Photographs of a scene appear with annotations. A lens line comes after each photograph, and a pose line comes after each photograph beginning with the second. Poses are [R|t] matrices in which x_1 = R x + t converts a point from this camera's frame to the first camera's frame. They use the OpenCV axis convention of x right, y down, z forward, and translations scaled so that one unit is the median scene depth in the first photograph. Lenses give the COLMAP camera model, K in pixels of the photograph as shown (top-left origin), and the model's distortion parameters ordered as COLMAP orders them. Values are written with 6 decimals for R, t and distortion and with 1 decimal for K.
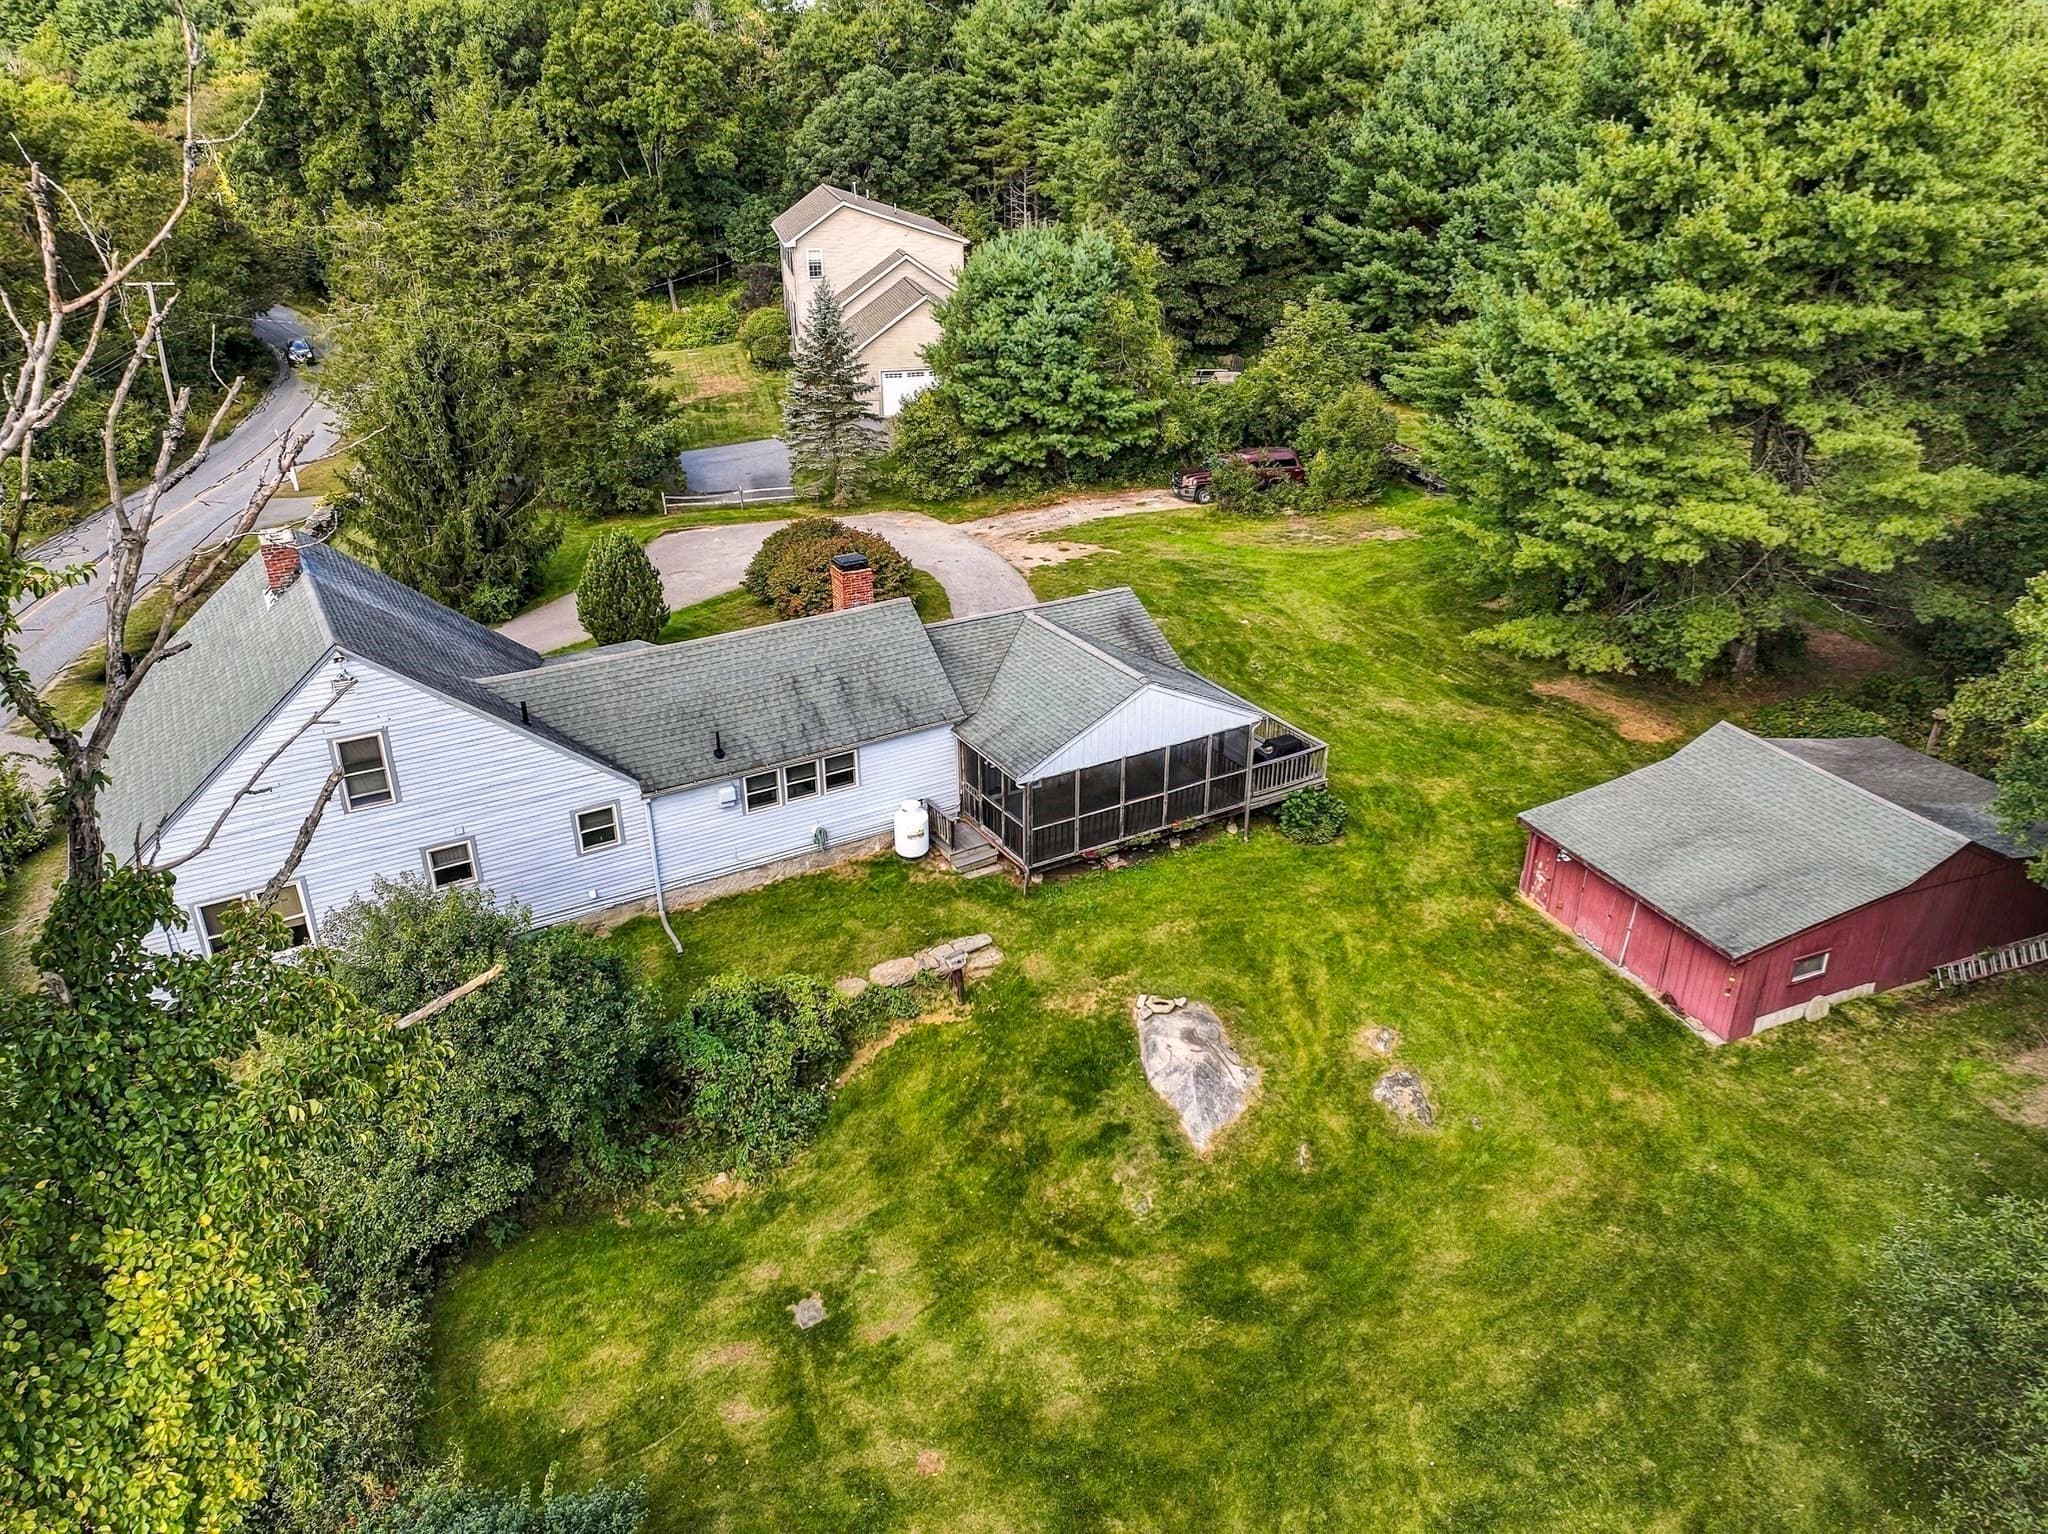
lens RADIAL K [[1446.8, 0, 1031.1], [0, 1446.8, 768.5], [0, 0, 1]] dist [0.009966, 0.001048]
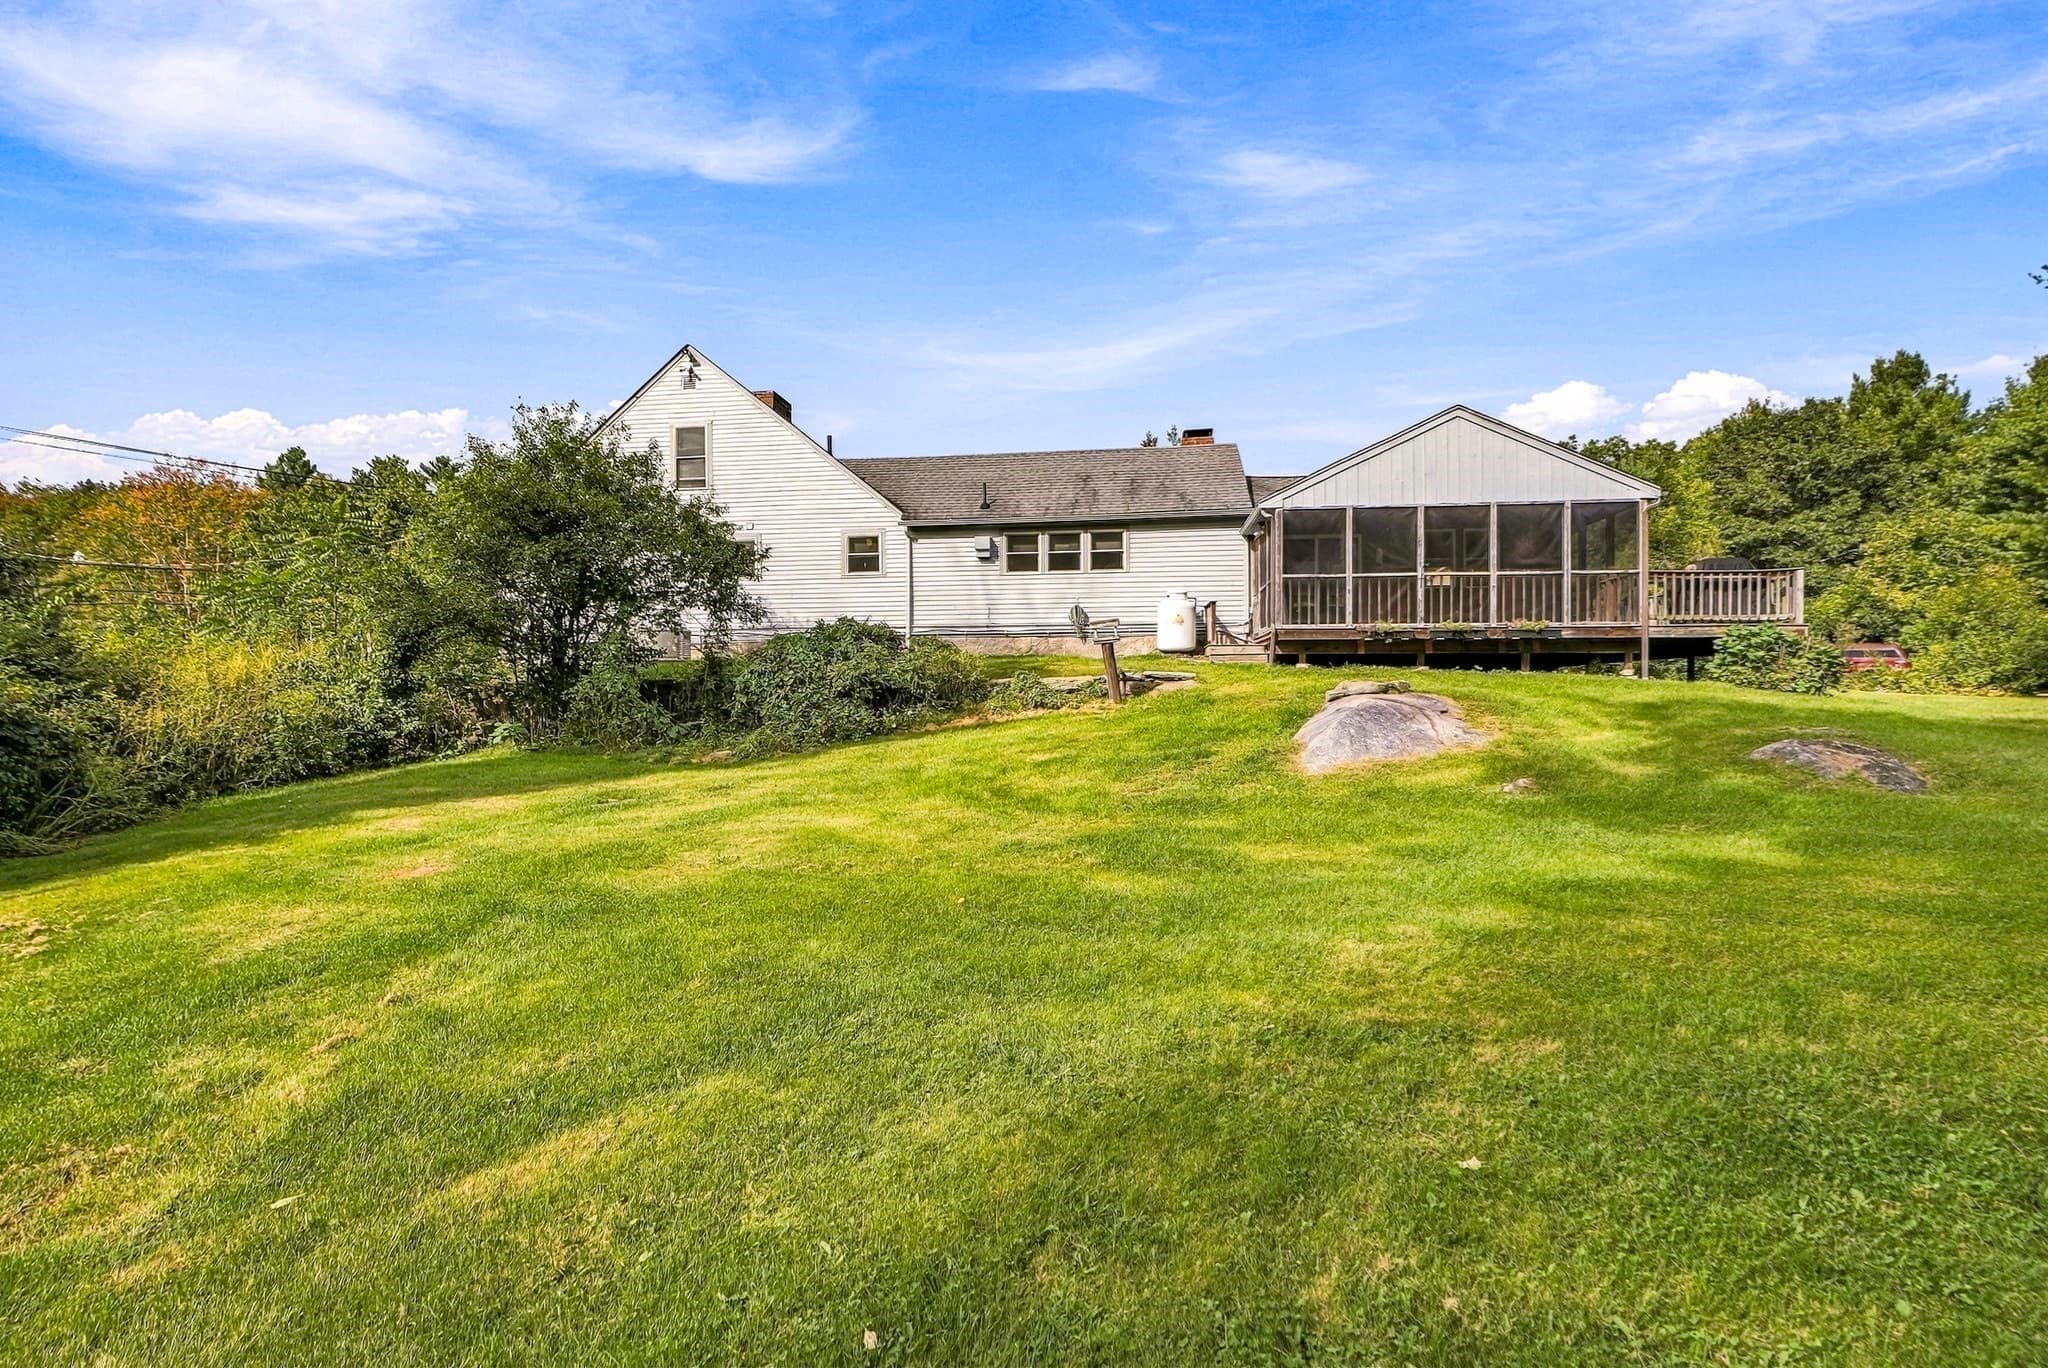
lens RADIAL K [[927.6, 0, 1019.7], [0, 927.6, 699.5], [0, 0, 1]] dist [-0.000197, 0.000574]
pose [[0.784934, 0.001466, -0.619578, 0.207869], [-0.271019, 0.900065, -0.341220, 0.320750], [0.557160, 0.435753, 0.706889, 0.577586]]
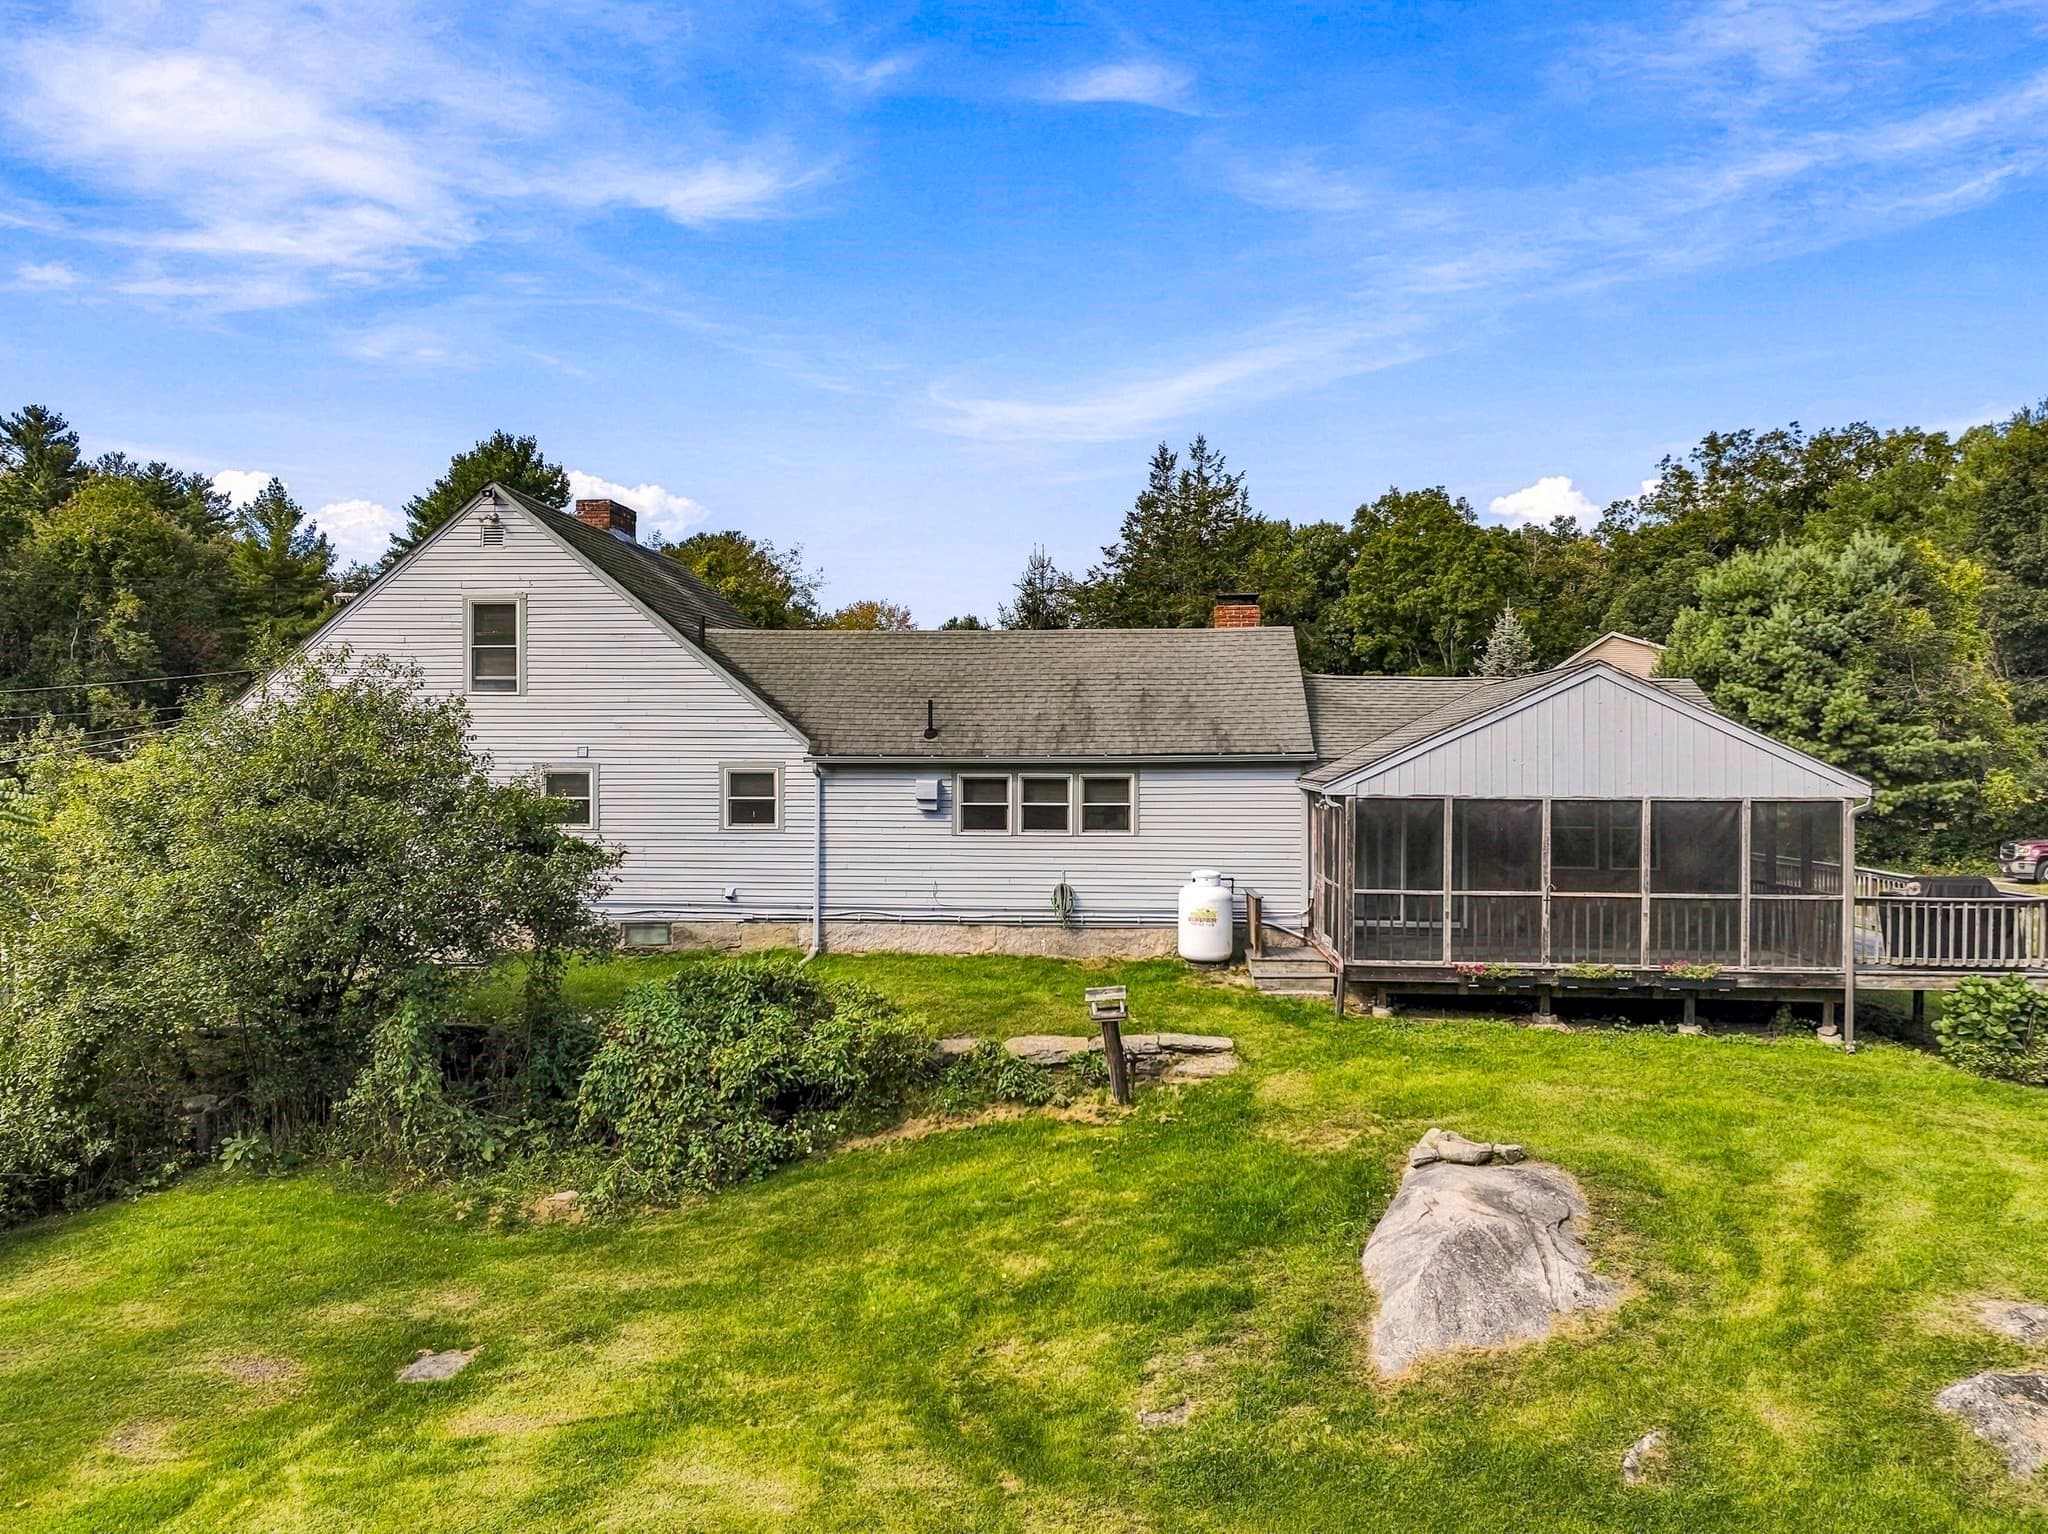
lens RADIAL K [[1446.8, 0, 1031.1], [0, 1446.8, 768.5], [0, 0, 1]] dist [0.009966, 0.001048]
pose [[0.815634, 0.004228, -0.578553, 0.228980], [-0.260887, 0.895229, -0.361252, 0.240178], [0.516410, 0.445586, 0.731282, 0.488365]]
